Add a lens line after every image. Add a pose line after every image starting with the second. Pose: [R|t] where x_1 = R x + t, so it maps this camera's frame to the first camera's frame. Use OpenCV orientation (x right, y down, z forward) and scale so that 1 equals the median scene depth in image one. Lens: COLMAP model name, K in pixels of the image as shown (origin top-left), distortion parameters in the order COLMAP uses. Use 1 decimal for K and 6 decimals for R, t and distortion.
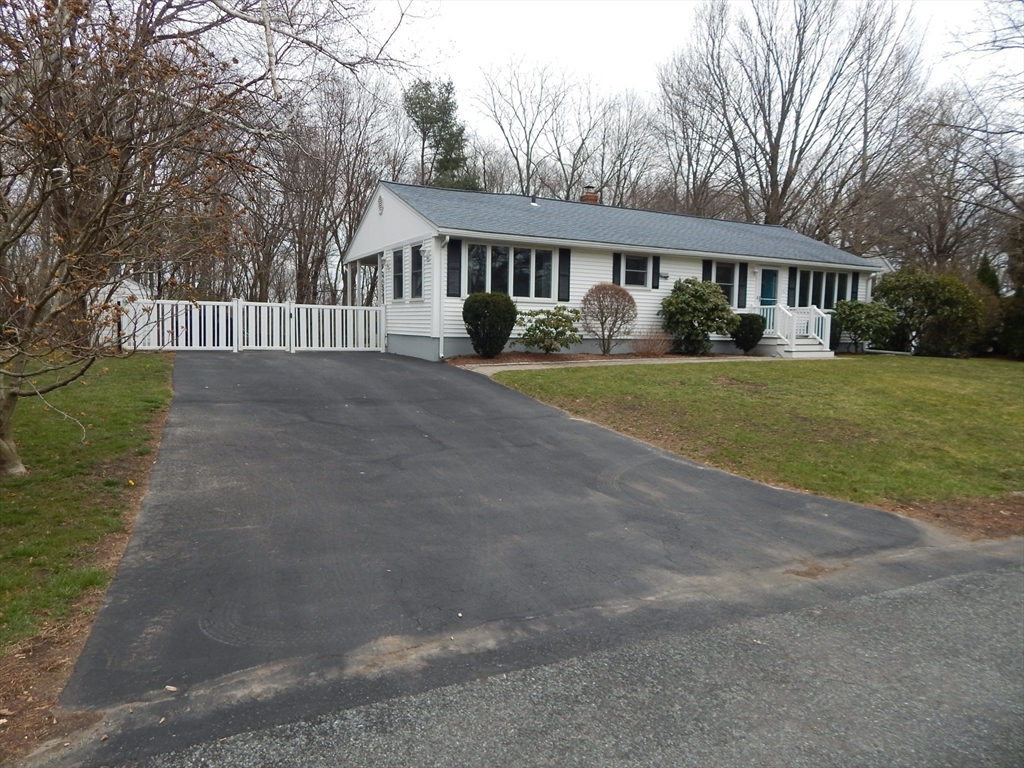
lens RADIAL K [[694.3, 0, 512.0], [0, 694.3, 384.0], [0, 0, 1]] dist [-0.001766, 0.001264]
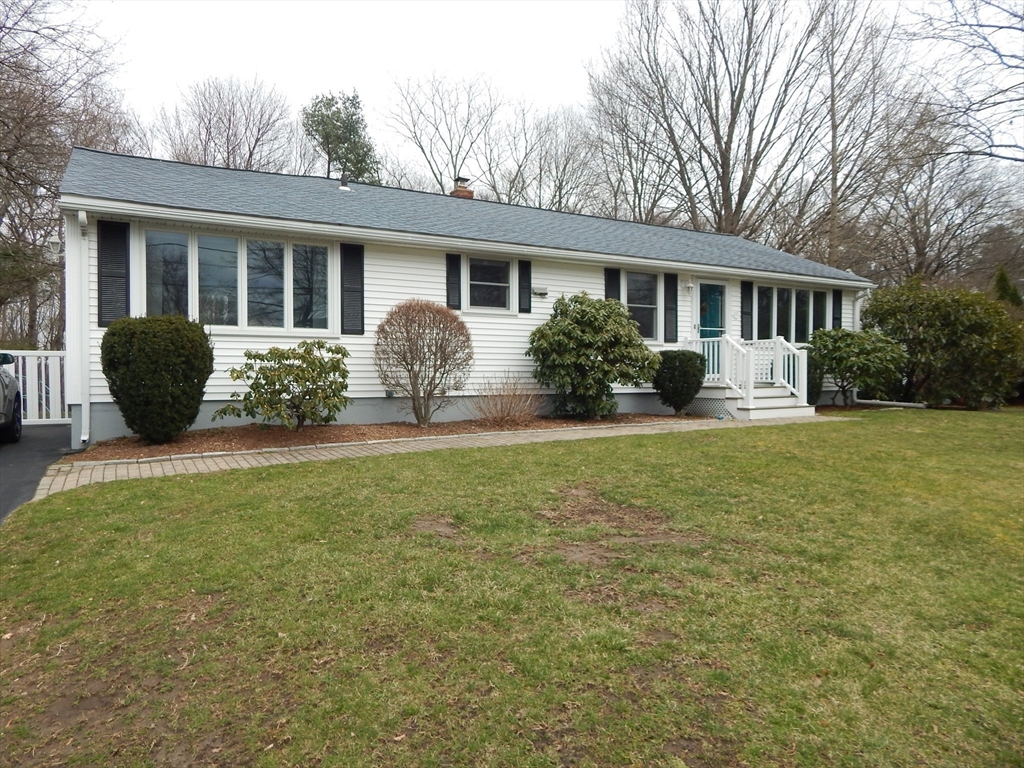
lens RADIAL K [[694.3, 0, 512.0], [0, 694.3, 384.0], [0, 0, 1]] dist [-0.001766, 0.001264]
pose [[0.999117, -0.020843, 0.036492, 0.153738], [0.023240, 0.997512, -0.066555, -0.030137], [-0.035014, 0.067344, 0.997115, 0.350723]]
